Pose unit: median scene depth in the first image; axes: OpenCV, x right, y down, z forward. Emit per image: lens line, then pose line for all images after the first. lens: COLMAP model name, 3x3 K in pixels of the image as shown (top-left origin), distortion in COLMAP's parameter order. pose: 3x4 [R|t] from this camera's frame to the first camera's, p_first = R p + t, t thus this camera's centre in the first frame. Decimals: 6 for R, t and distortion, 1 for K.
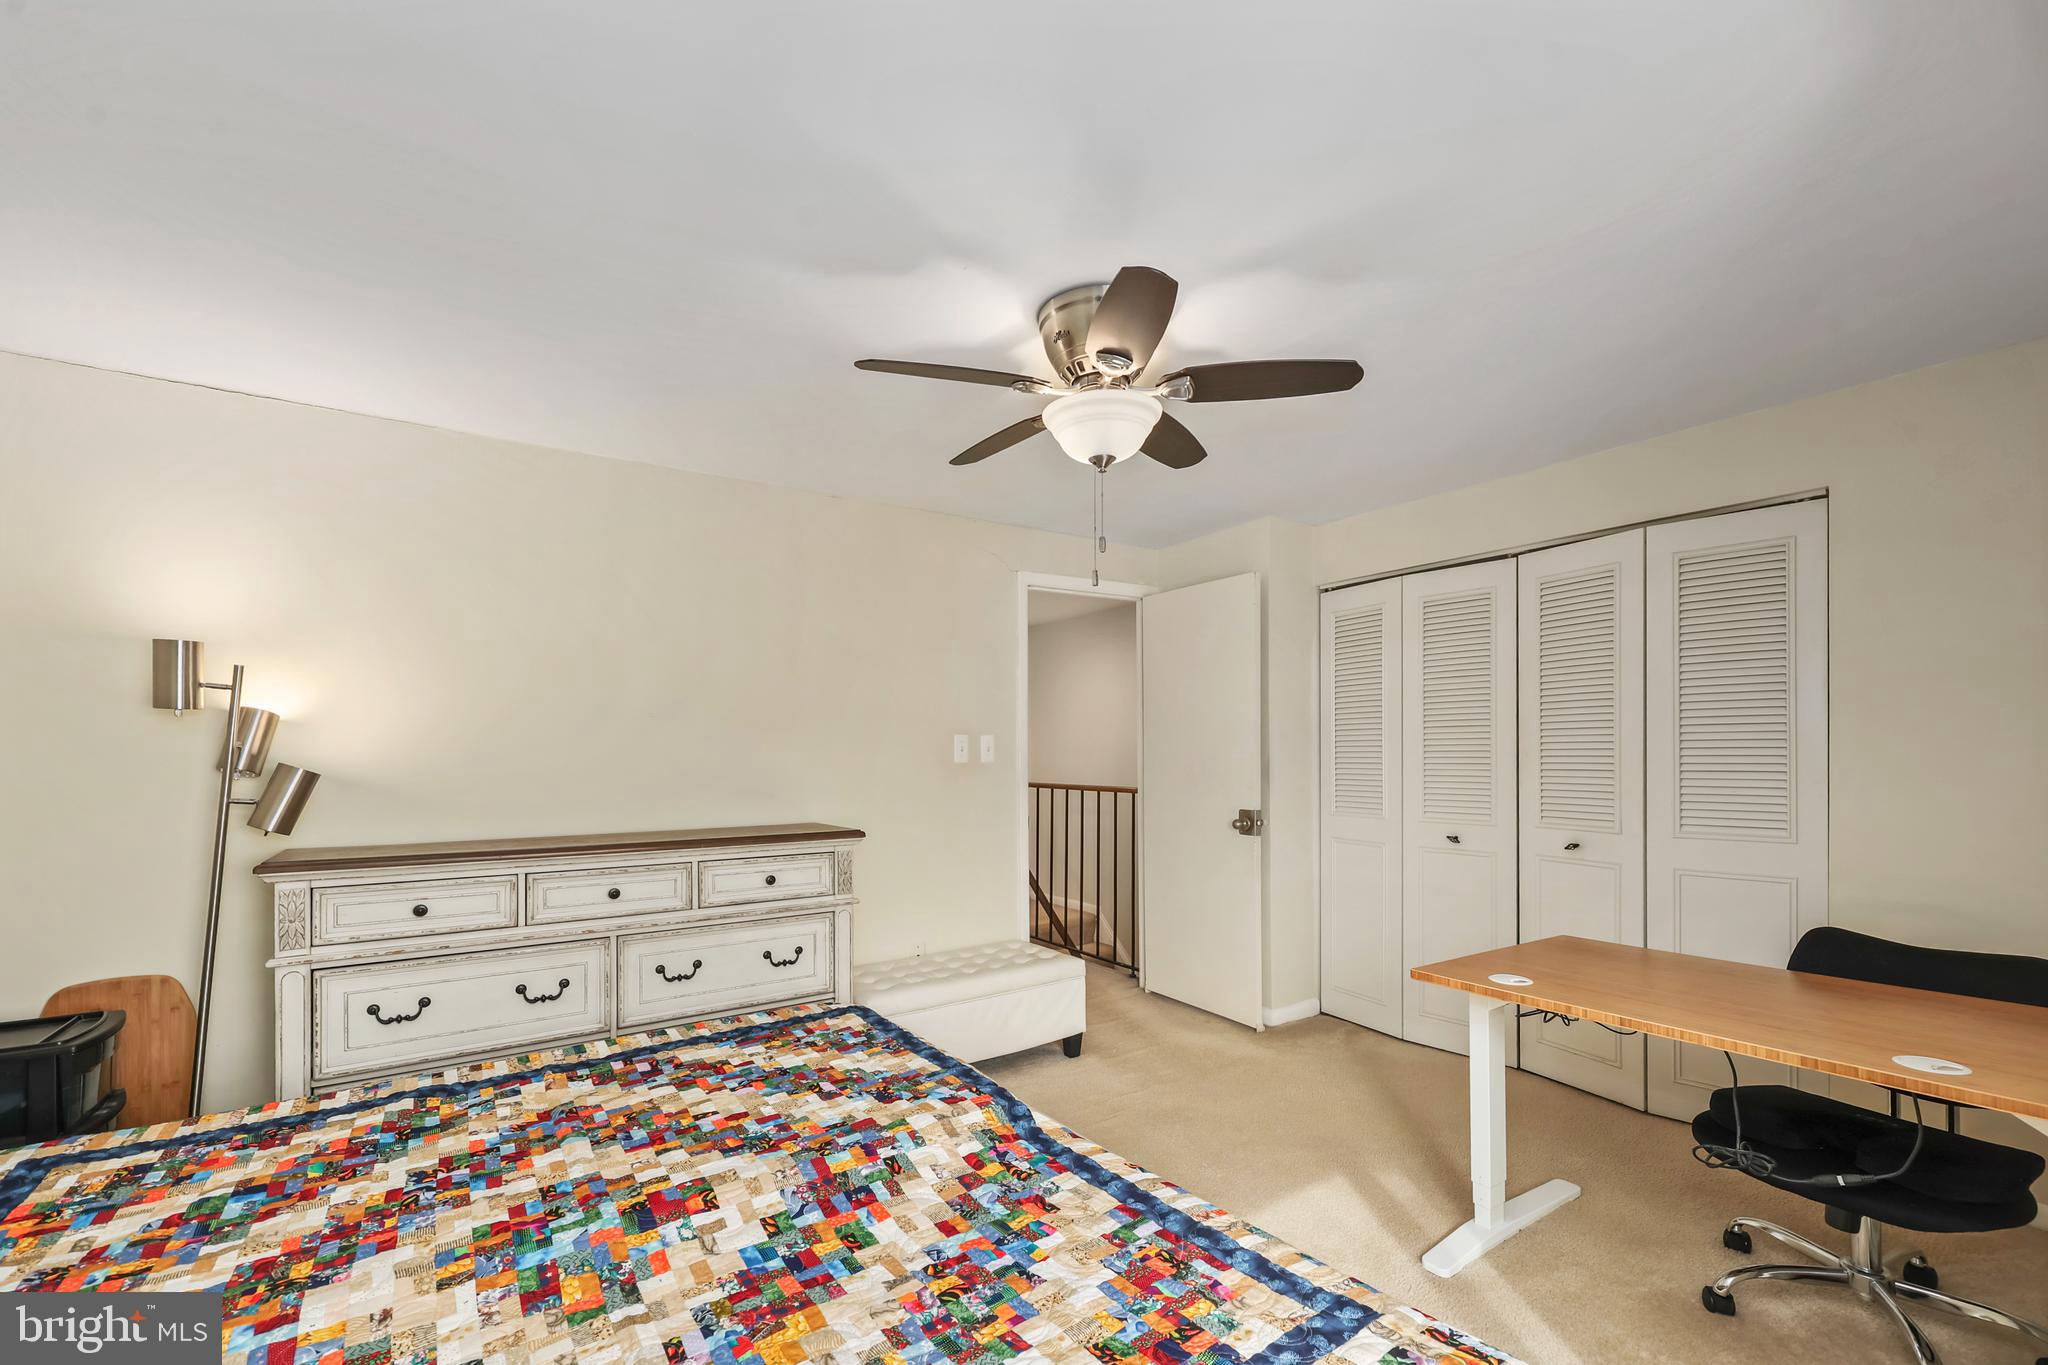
lens RADIAL K [[842.8, 0, 1010.9], [0, 842.8, 756.6], [0, 0, 1]] dist [0.001871, 0.001366]
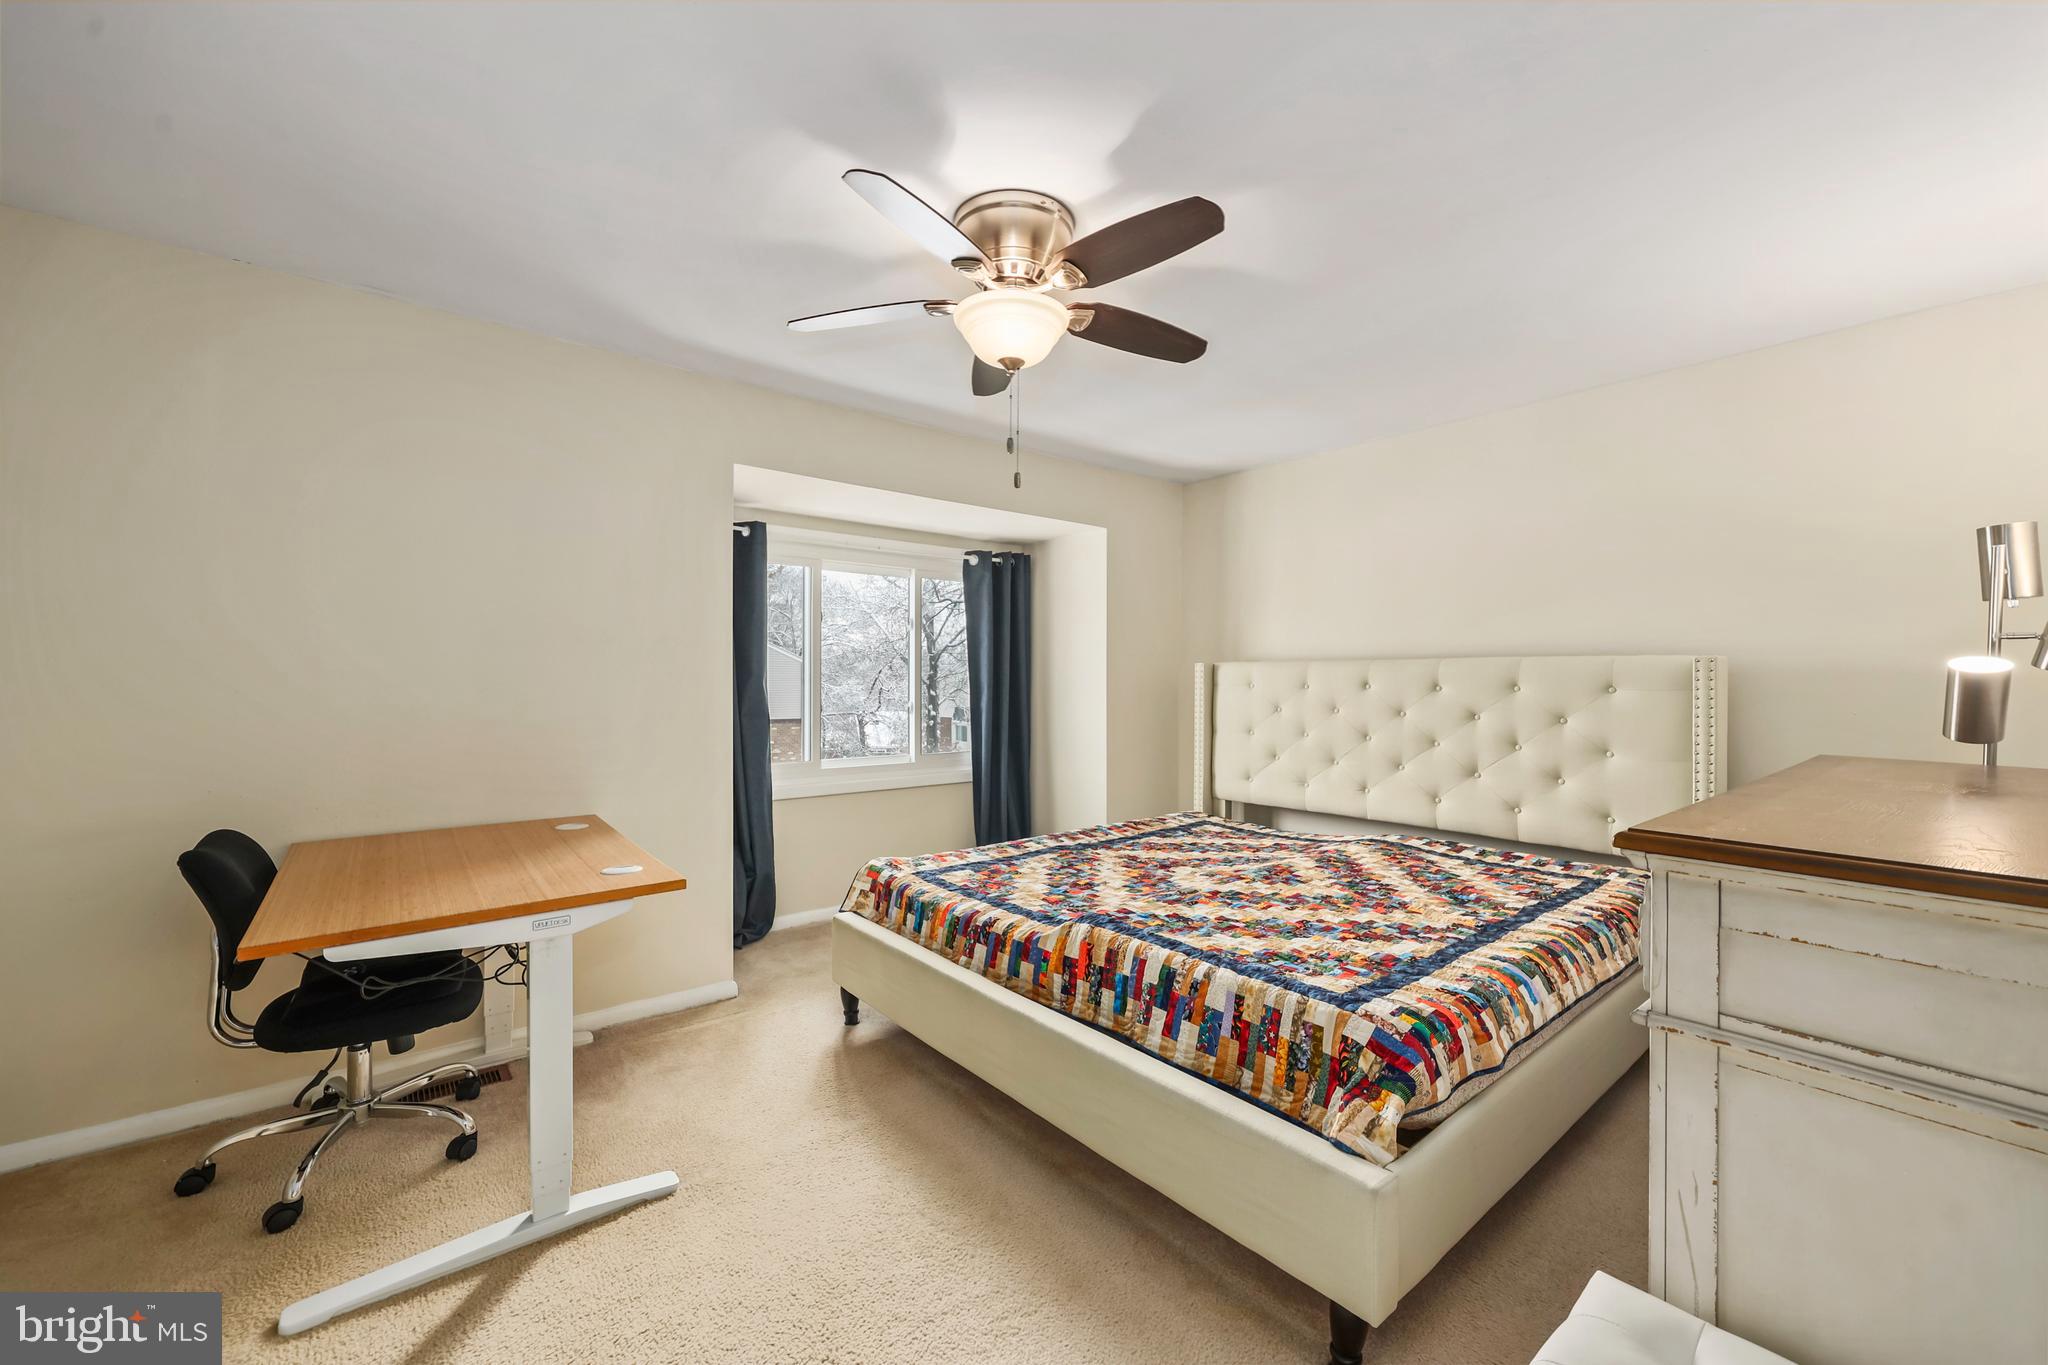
lens RADIAL K [[842.8, 0, 1028.8], [0, 842.8, 680.1], [0, 0, 1]] dist [0.001871, 0.001366]
pose [[-0.994453, 0.003090, -0.105132, 0.191481], [0.002071, 0.999950, 0.009799, 0.022047], [0.105157, 0.009526, -0.994410, 1.984853]]
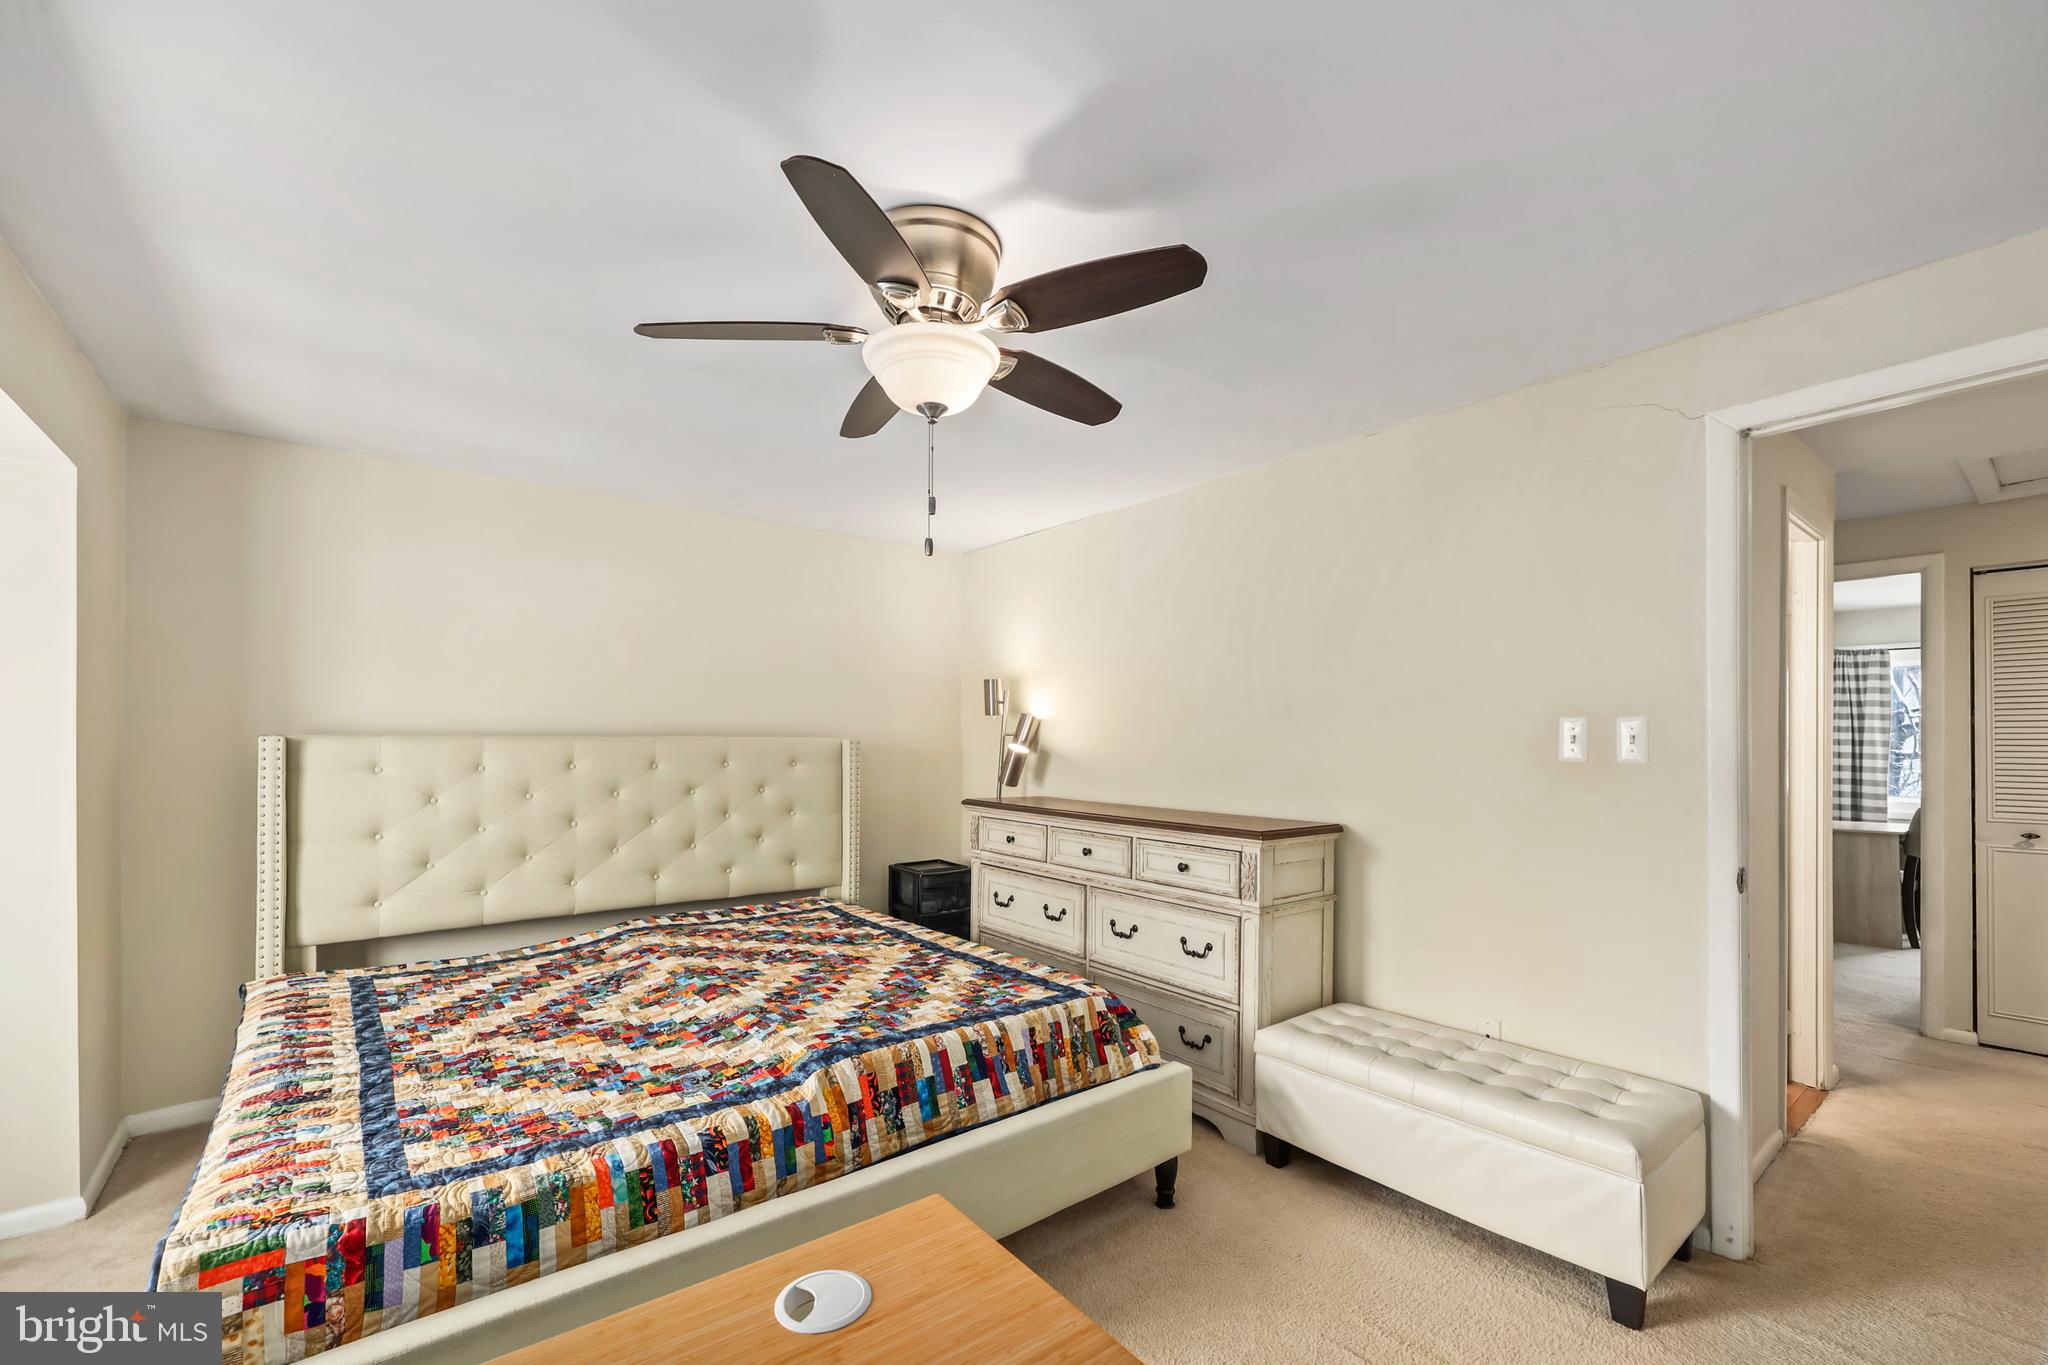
lens RADIAL K [[842.8, 0, 1056.5], [0, 842.8, 734.1], [0, 0, 1]] dist [0.001871, 0.001366]
pose [[0.111584, 0.001113, -0.993754, 0.976937], [-0.011540, 0.999933, -0.000176, -0.016498], [0.993688, 0.011488, 0.111589, 1.016256]]
